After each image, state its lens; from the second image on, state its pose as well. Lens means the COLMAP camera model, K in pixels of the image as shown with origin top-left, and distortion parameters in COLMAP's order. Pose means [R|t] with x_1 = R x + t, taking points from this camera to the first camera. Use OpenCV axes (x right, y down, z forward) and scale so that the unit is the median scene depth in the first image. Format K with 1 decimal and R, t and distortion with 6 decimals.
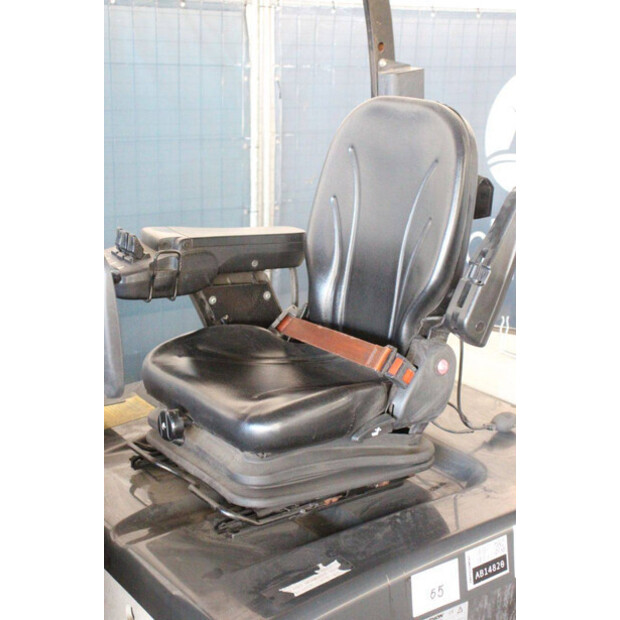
lens RADIAL K [[1009.9, 0, 310.3], [0, 1009.9, 315.5], [0, 0, 1]] dist [0.169180, 0.000000]
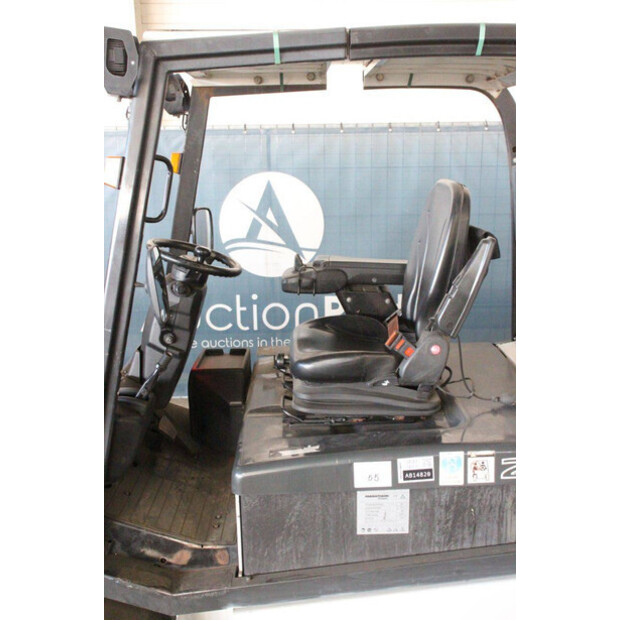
lens RADIAL K [[690.3, 0, 310.8], [0, 690.3, 313.2], [0, 0, 1]] dist [-0.019844, 0.000000]
pose [[0.824889, 0.094006, -0.557424, 0.502260], [-0.115029, 0.993358, -0.002699, 0.017704], [0.553468, 0.066346, 0.830224, 0.006112]]
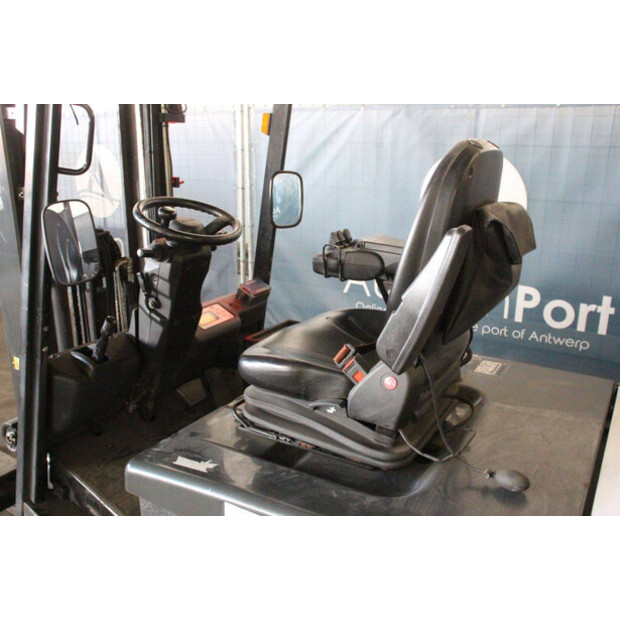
lens RADIAL K [[564.5, 0, 316.4], [0, 564.5, 307.0], [0, 0, 1]] dist [-0.076664, 0.000000]
pose [[0.391414, 0.236001, -0.889437, 0.551986], [-0.236133, 0.959949, 0.150796, -0.088672], [0.889402, 0.151001, 0.431465, 0.591612]]
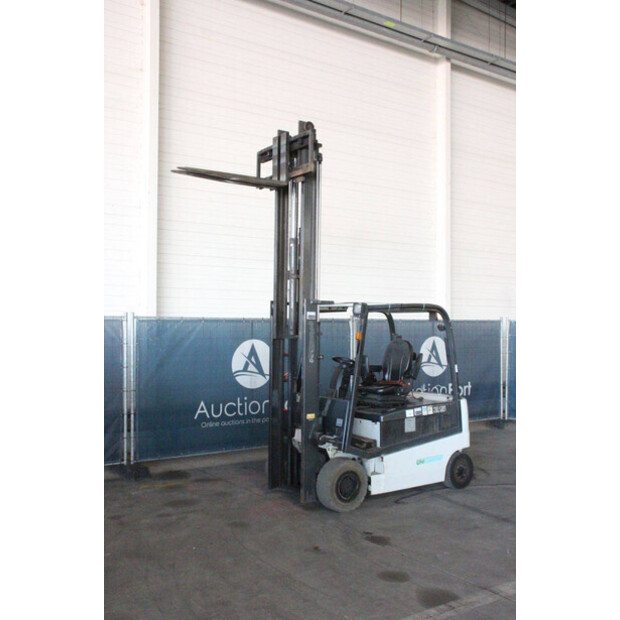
lens RADIAL K [[680.0, 0, 297.1], [0, 680.0, 308.1], [0, 0, 1]] dist [-0.018515, 0.000000]
pose [[0.999191, -0.025711, -0.030930, -0.339723], [0.015872, 0.958645, -0.284160, 0.654764], [0.036957, 0.283440, 0.958278, -2.576752]]
